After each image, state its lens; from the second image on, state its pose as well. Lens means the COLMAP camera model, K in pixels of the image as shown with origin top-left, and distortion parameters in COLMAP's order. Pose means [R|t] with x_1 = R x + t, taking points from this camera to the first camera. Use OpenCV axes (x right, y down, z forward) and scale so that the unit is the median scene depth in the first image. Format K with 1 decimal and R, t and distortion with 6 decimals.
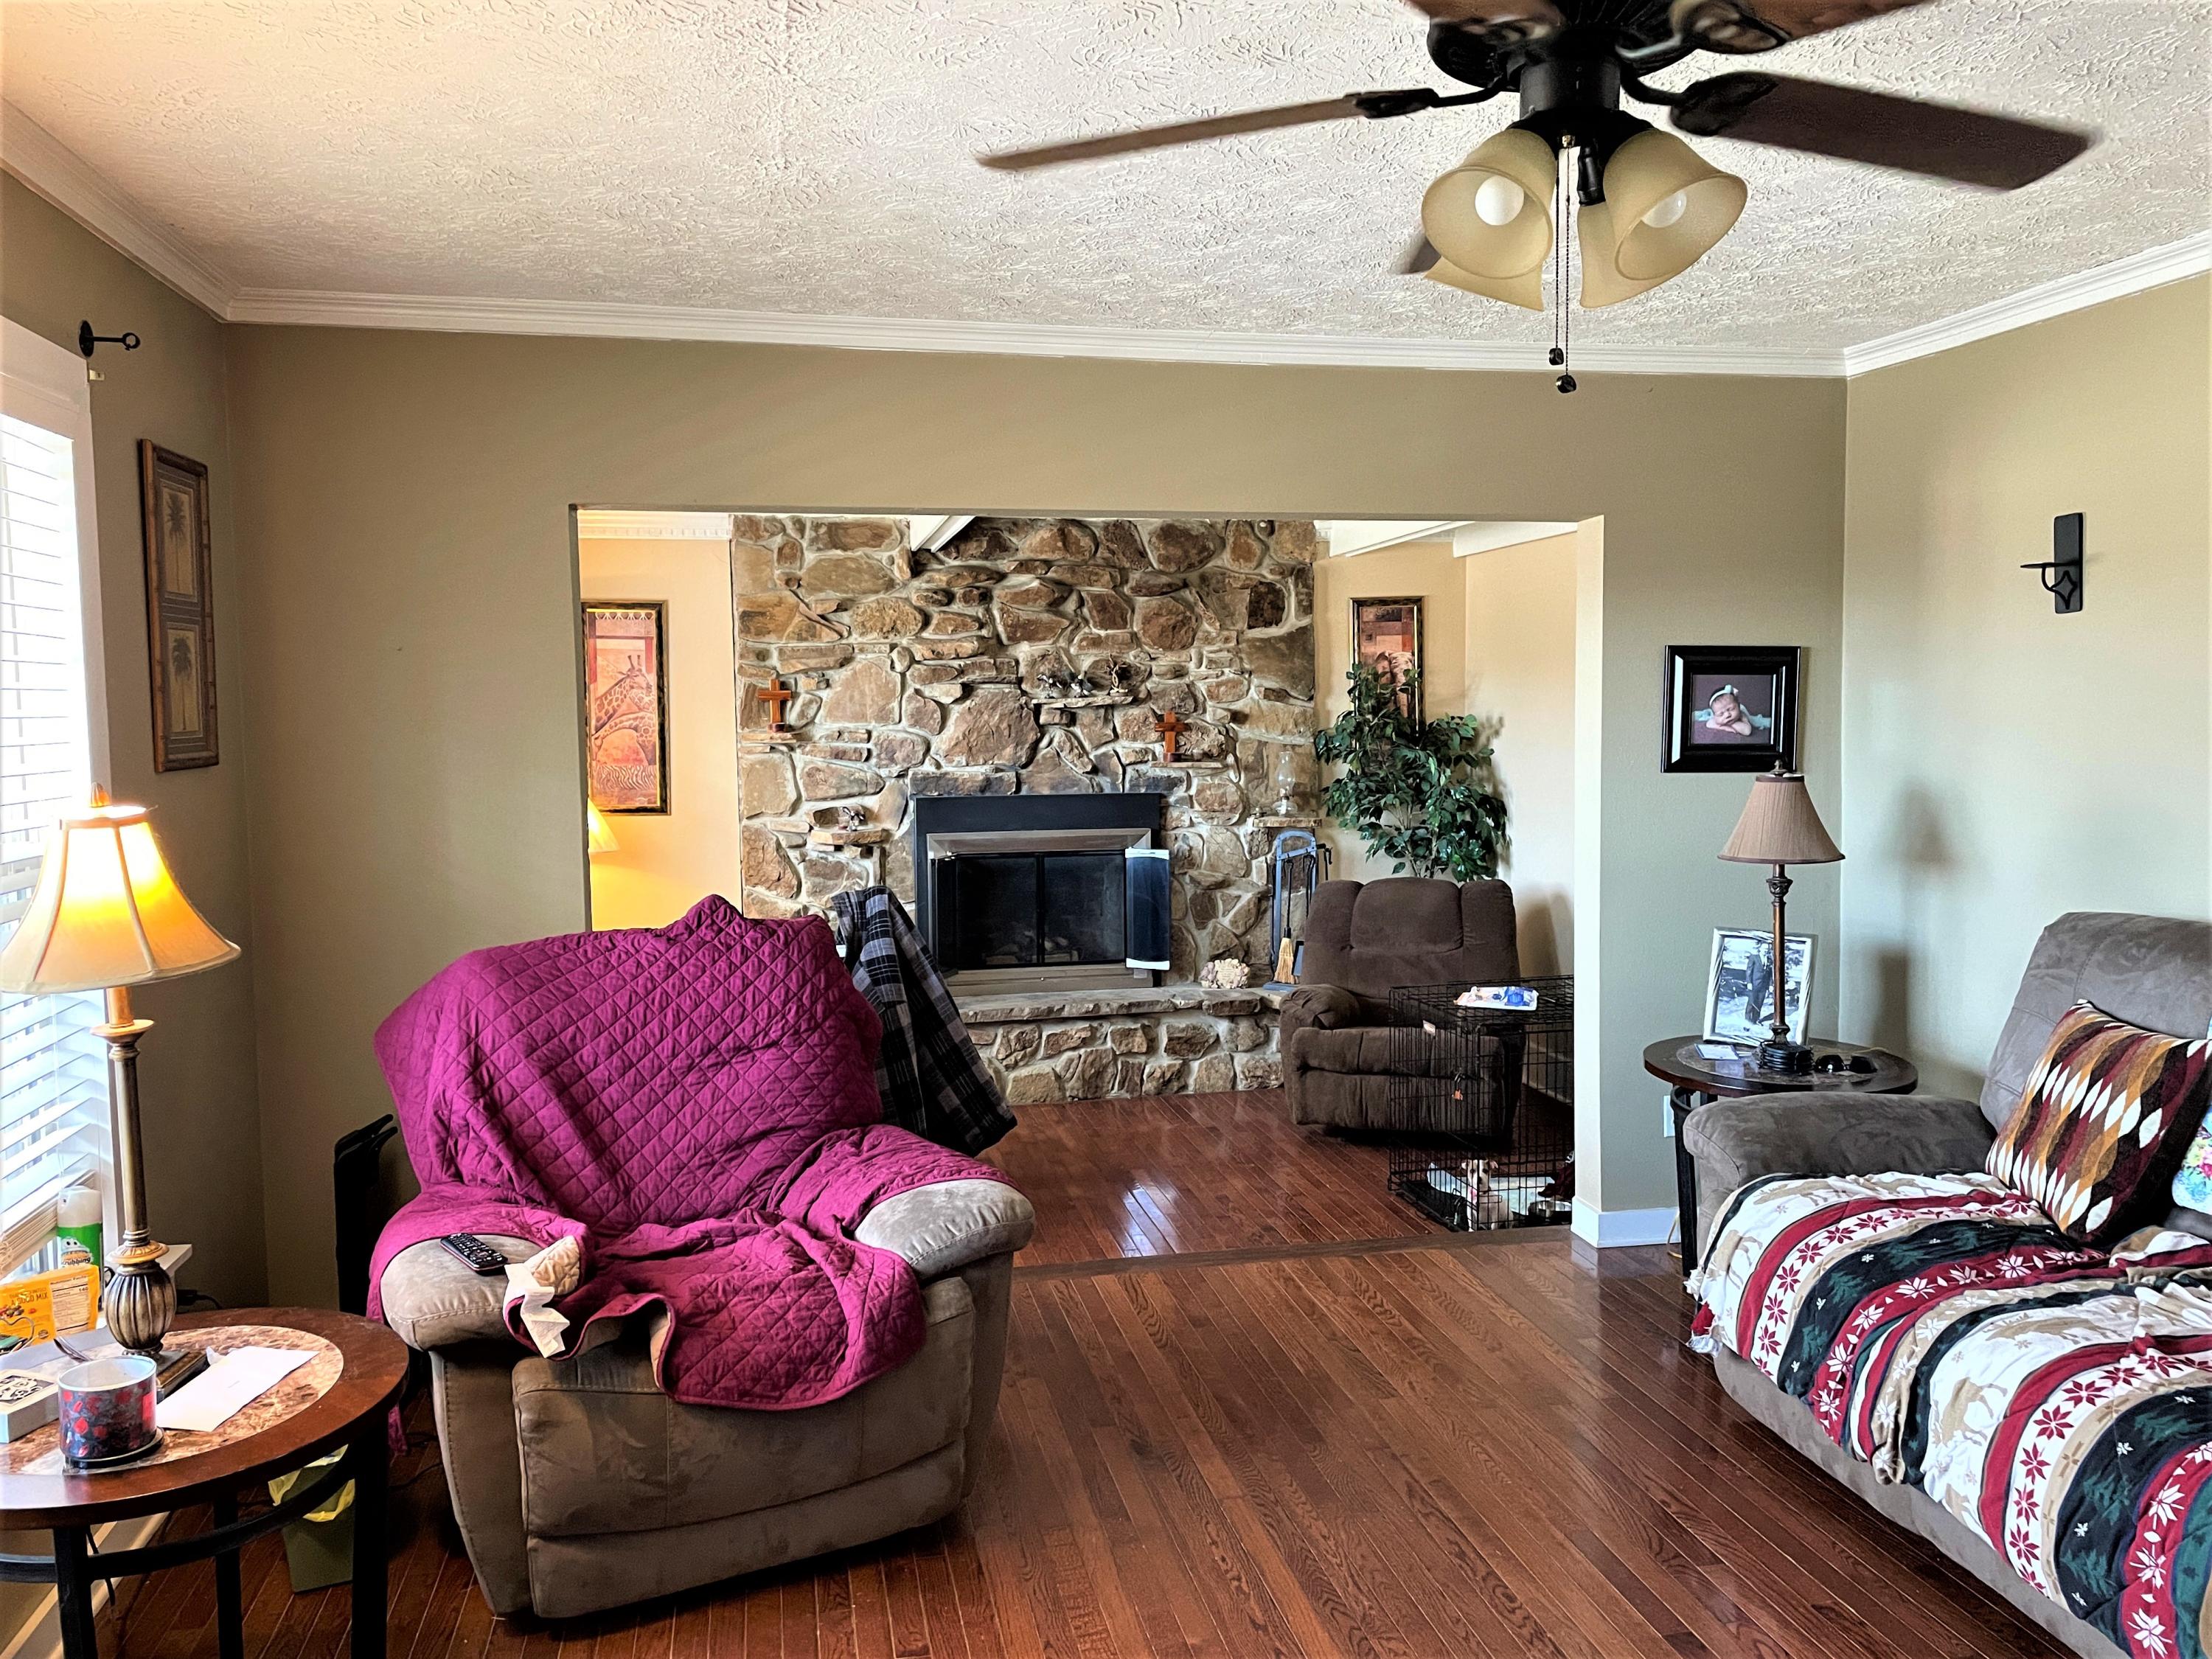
lens RADIAL K [[1635.0, 0, 1100.7], [0, 1635.0, 829.1], [0, 0, 1]] dist [0.066945, -0.089872]
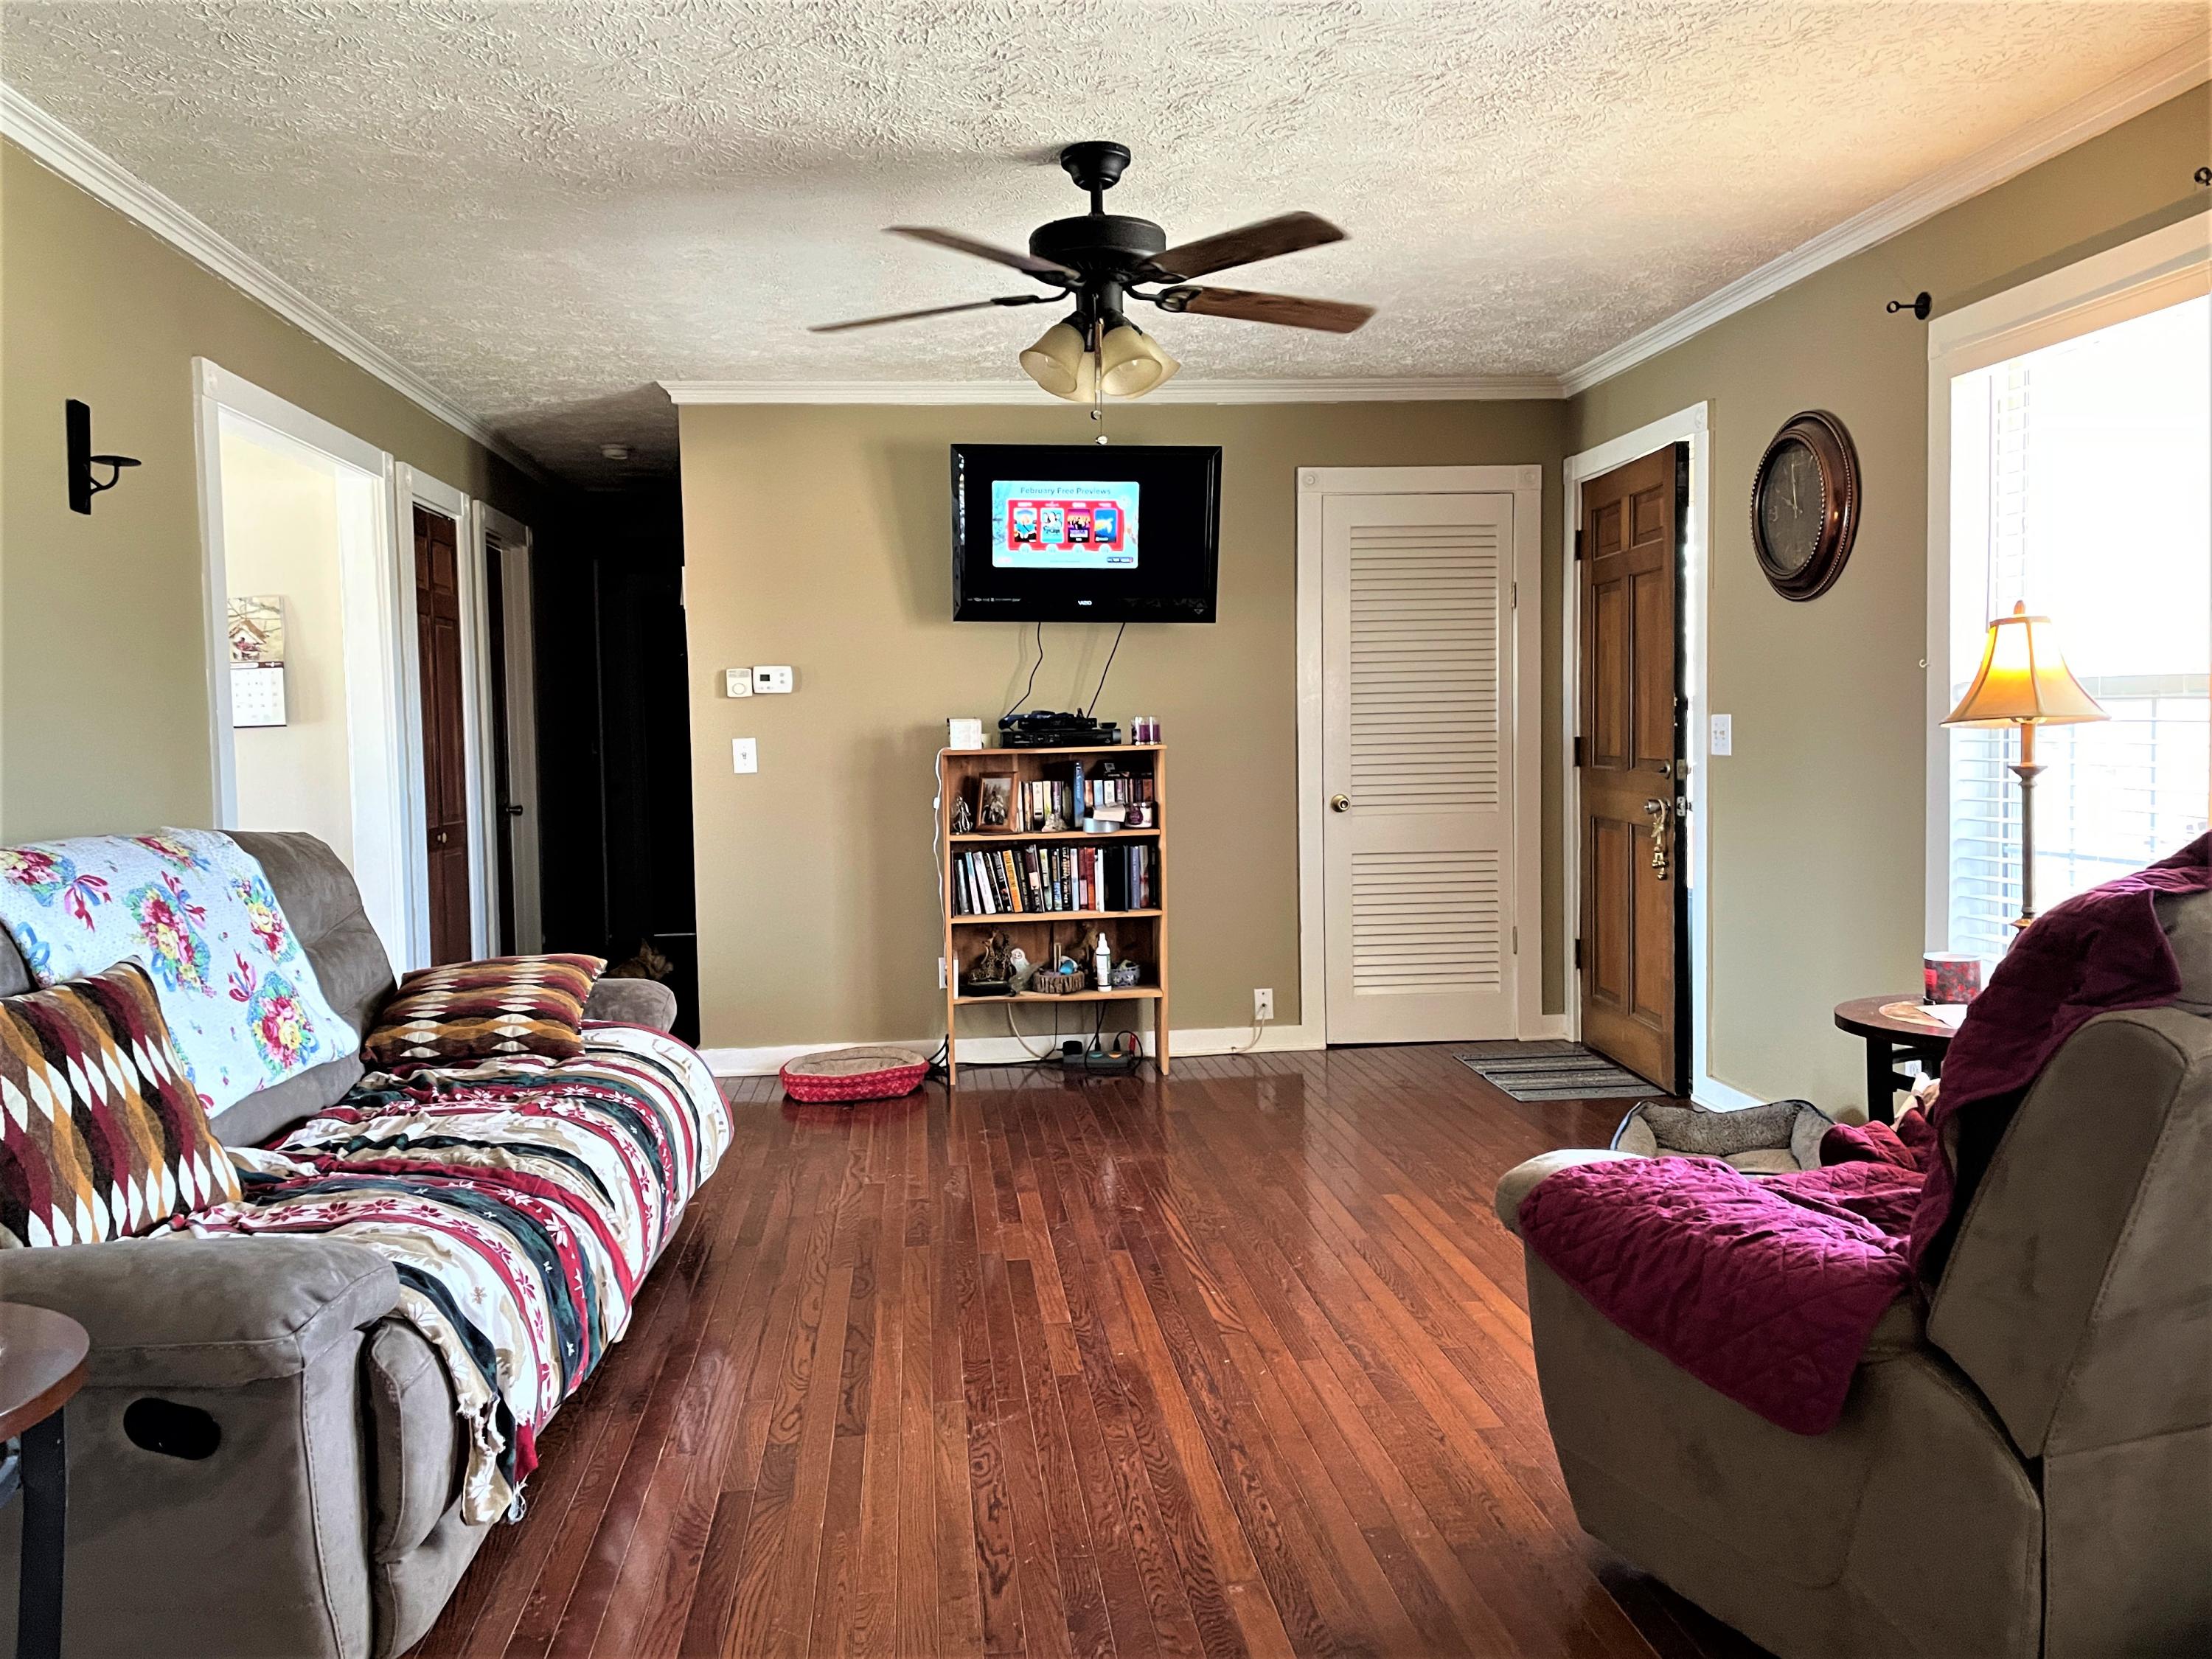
lens RADIAL K [[1635.0, 0, 1107.7], [0, 1635.0, 827.3], [0, 0, 1]] dist [0.066945, -0.089872]
pose [[-0.996363, 0.012008, 0.084358, 0.085604], [0.022238, 0.992354, 0.121403, -0.032498], [-0.082255, 0.122837, -0.989012, 1.997170]]
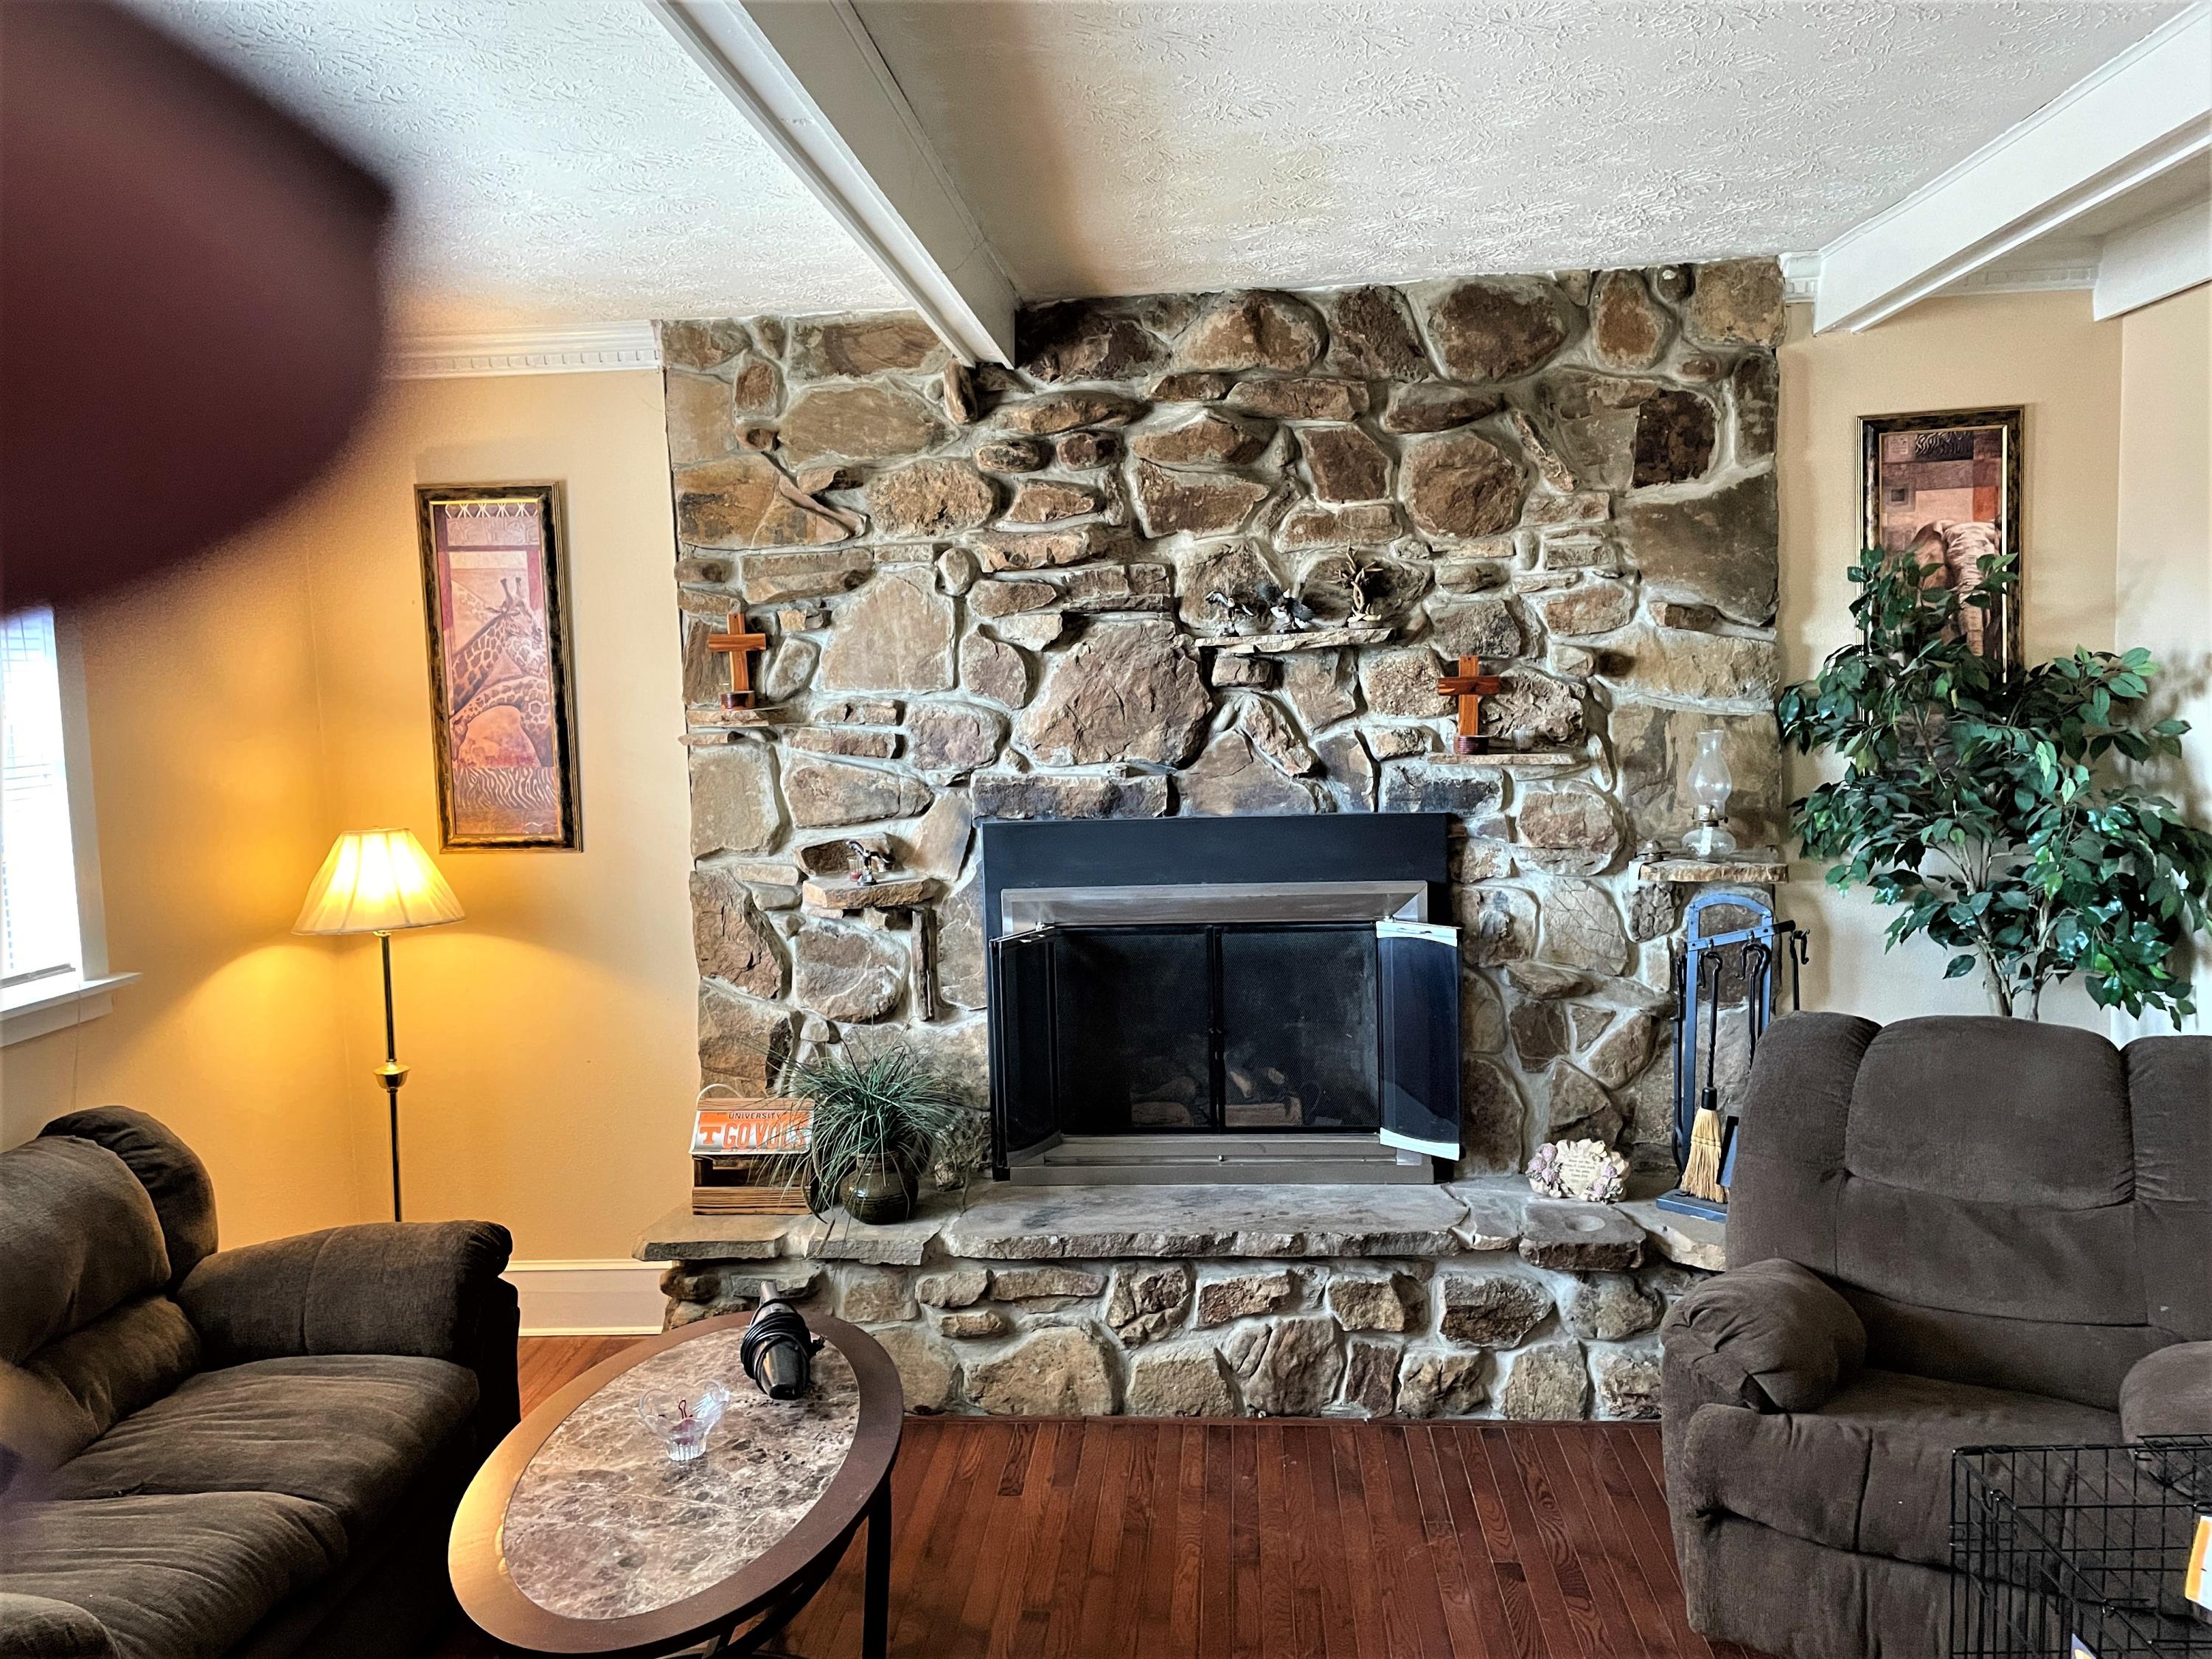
lens RADIAL K [[1635.0, 0, 1095.4], [0, 1635.0, 826.5], [0, 0, 1]] dist [0.066945, -0.089872]
pose [[0.959407, 0.008417, -0.281901, 0.077719], [-0.000073, 0.999562, 0.029594, -0.034346], [0.282026, -0.028372, 0.958987, 0.482753]]
